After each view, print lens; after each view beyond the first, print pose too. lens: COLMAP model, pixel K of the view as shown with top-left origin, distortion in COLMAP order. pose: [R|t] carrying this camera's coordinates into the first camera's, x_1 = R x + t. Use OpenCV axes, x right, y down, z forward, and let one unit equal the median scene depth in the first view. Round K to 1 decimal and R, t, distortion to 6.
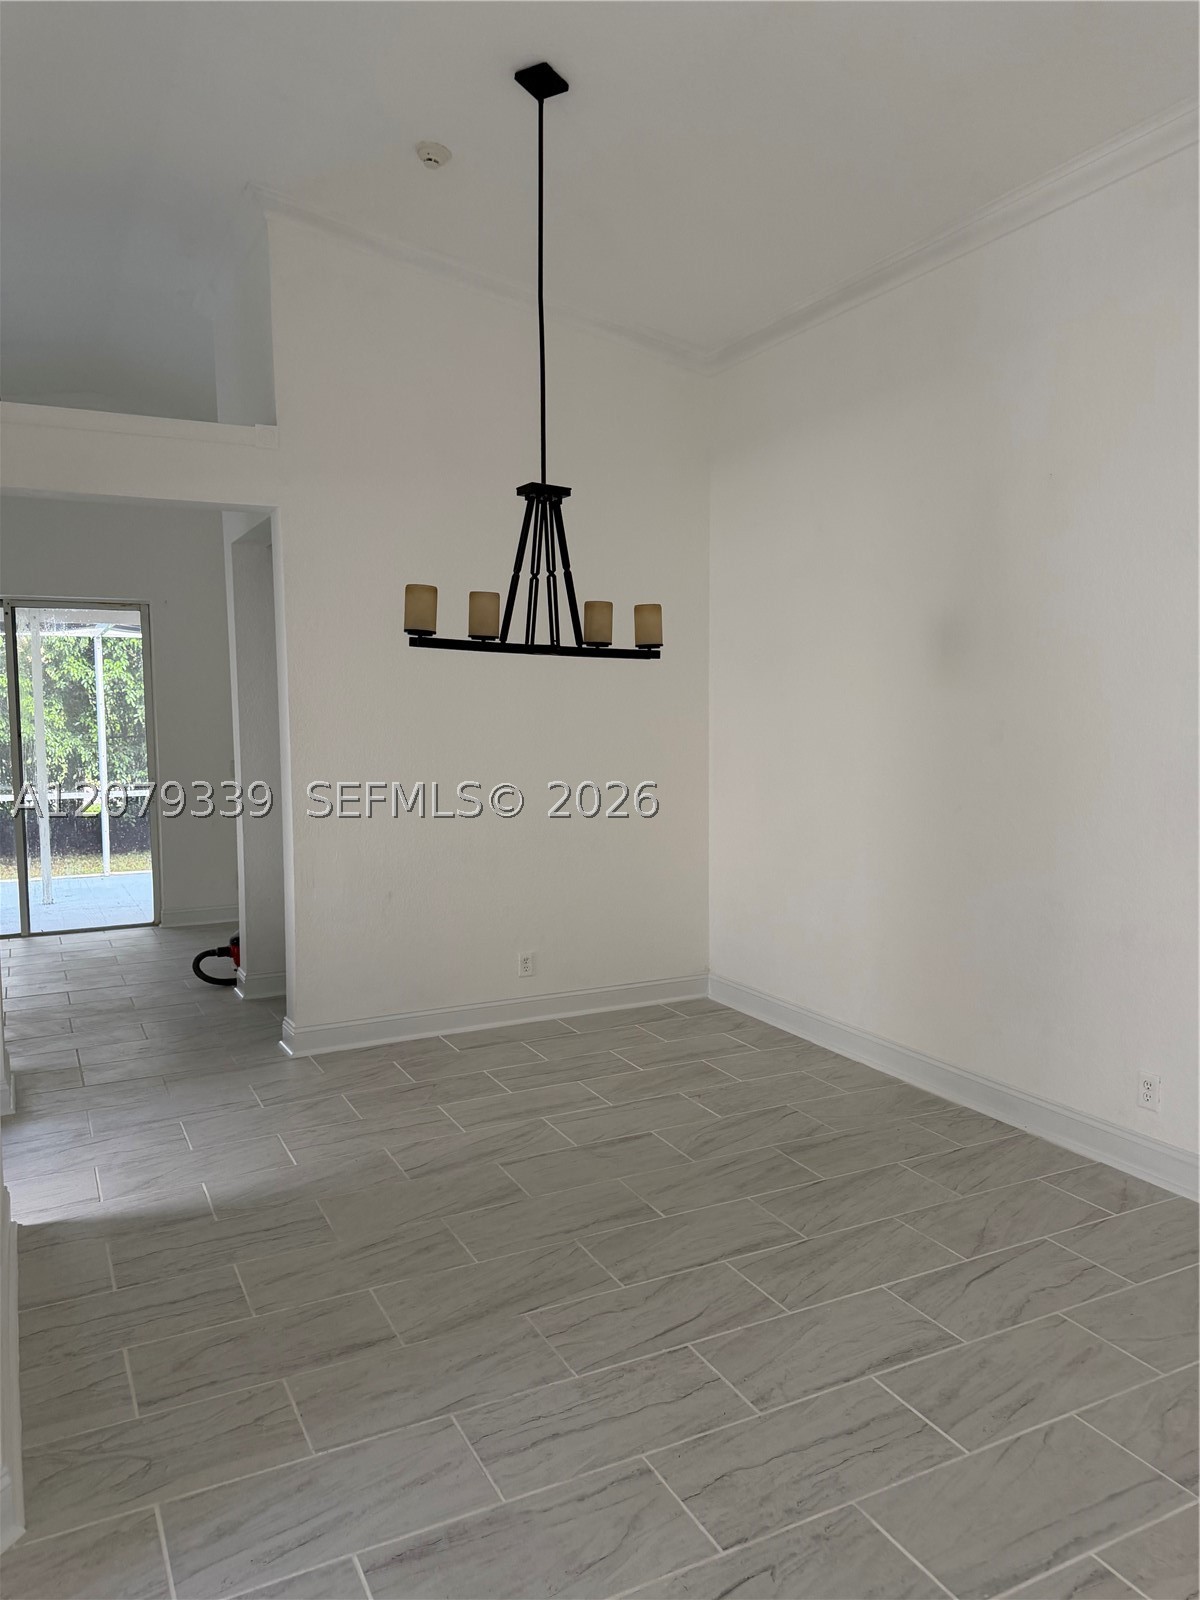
lens RADIAL K [[1132.9, 0, 596.7], [0, 1132.9, 799.5], [0, 0, 1]] dist [0.045727, -0.055750]
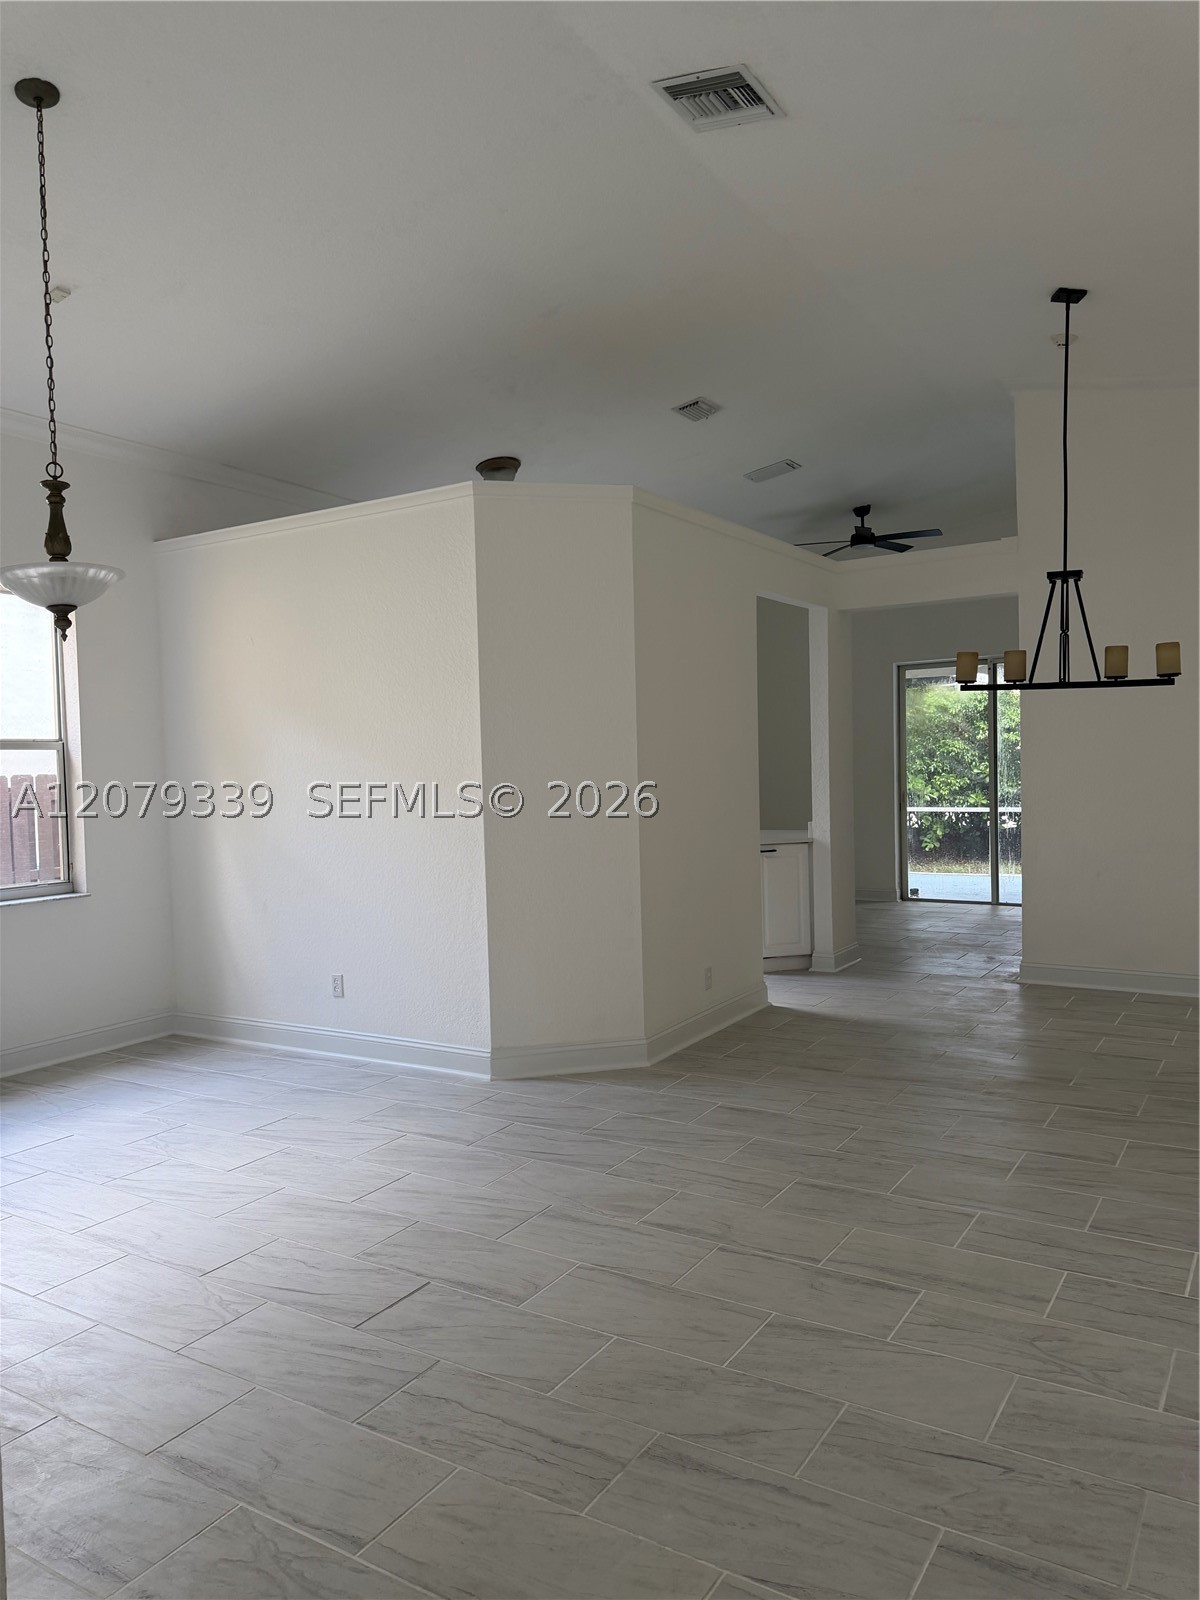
lens RADIAL K [[1132.9, 0, 600.3], [0, 1132.9, 803.8], [0, 0, 1]] dist [0.045727, -0.055750]
pose [[0.512219, 0.028264, -0.858390, 0.879873], [-0.049699, 0.998759, 0.003230, 0.039333], [0.857416, 0.041007, 0.512988, -0.216385]]
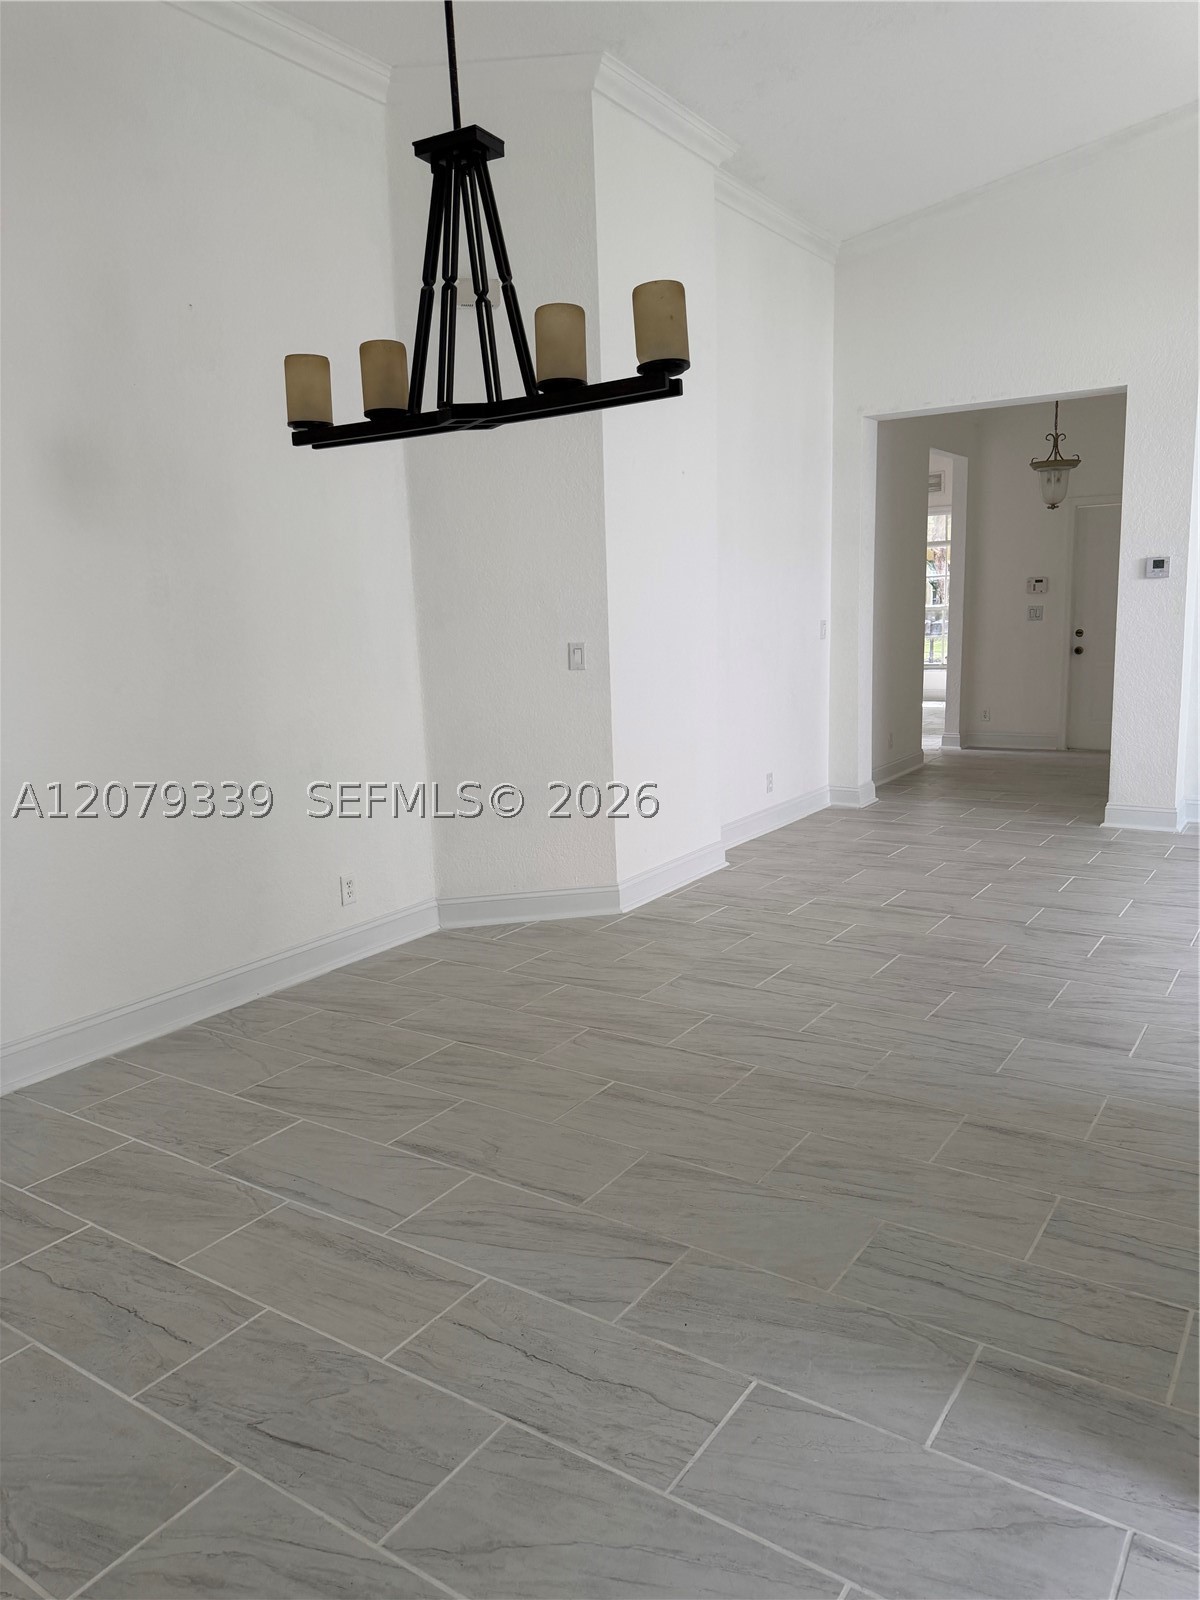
lens RADIAL K [[1132.9, 0, 595.1], [0, 1132.9, 795.1], [0, 0, 1]] dist [0.045727, -0.055750]
pose [[-0.478777, -0.126532, 0.868770, -0.659570], [0.110962, 0.972903, 0.202850, -0.053840], [-0.870896, 0.193520, -0.451763, 1.272251]]
